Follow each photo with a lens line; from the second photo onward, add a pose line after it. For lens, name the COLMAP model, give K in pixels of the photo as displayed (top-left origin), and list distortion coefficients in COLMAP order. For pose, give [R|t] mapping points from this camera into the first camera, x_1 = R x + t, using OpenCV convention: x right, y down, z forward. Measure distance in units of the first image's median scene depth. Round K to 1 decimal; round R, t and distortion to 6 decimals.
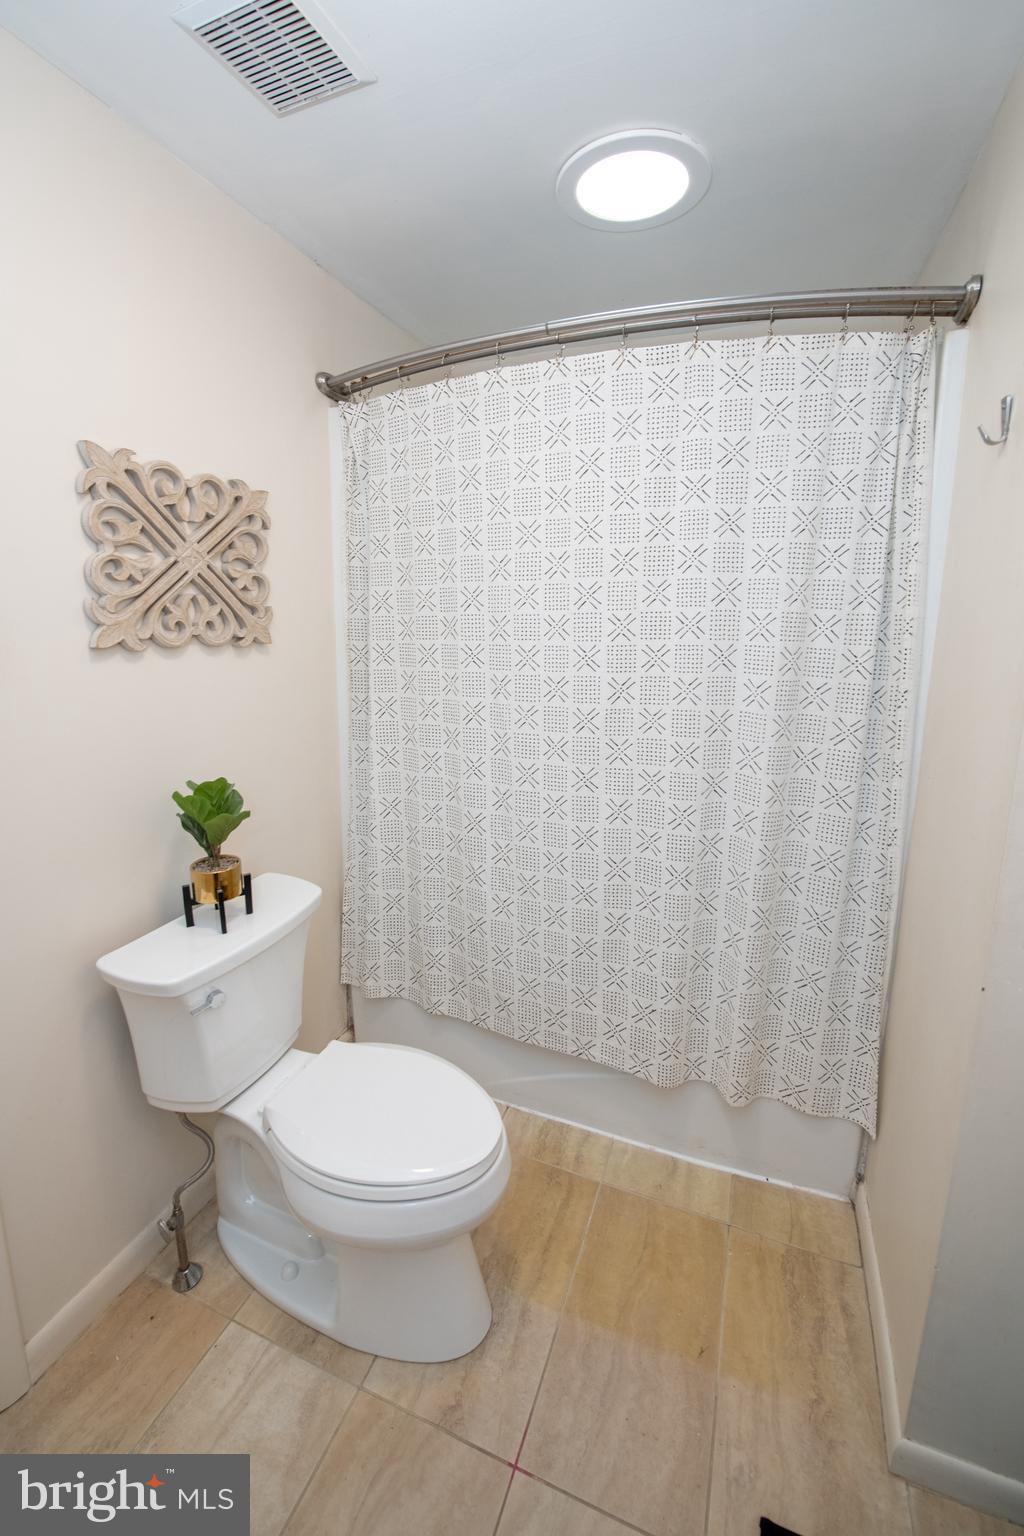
lens RADIAL K [[648.2, 0, 505.5], [0, 648.2, 716.3], [0, 0, 1]] dist [-0.005672, -0.013743]
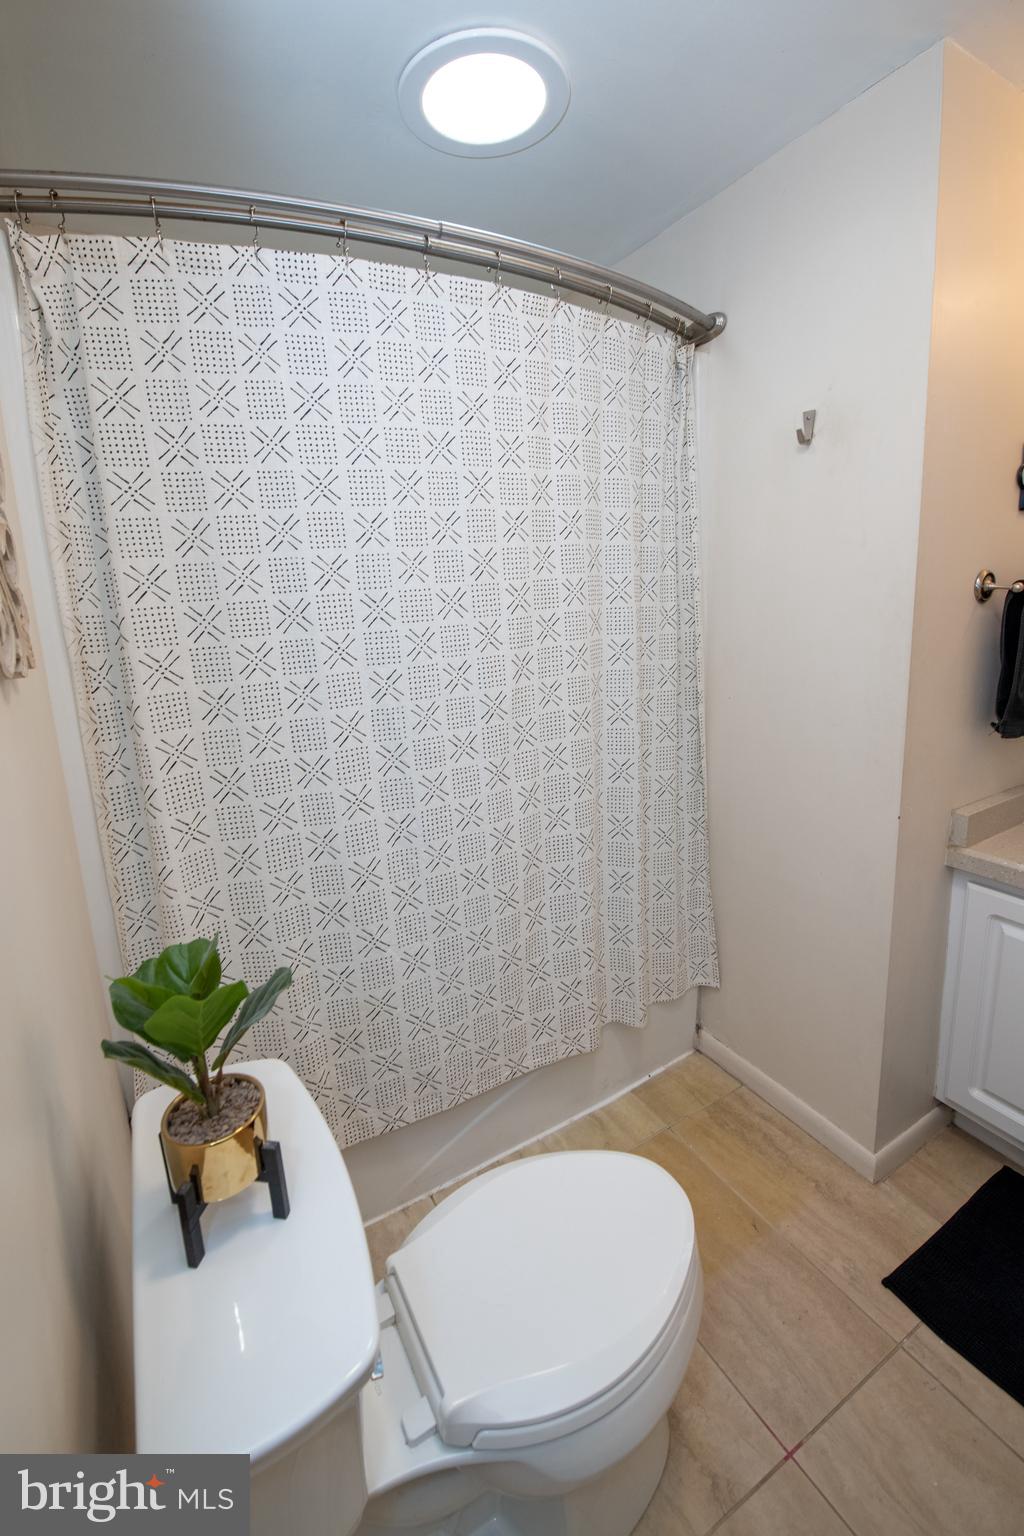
lens RADIAL K [[656.7, 0, 508.4], [0, 656.7, 720.0], [0, 0, 1]] dist [-0.009927, -0.007669]
pose [[0.617411, -0.185006, 0.764576, -0.551045], [0.183334, 0.979027, 0.088851, -0.051741], [-0.764979, 0.085315, 0.638380, 0.418199]]
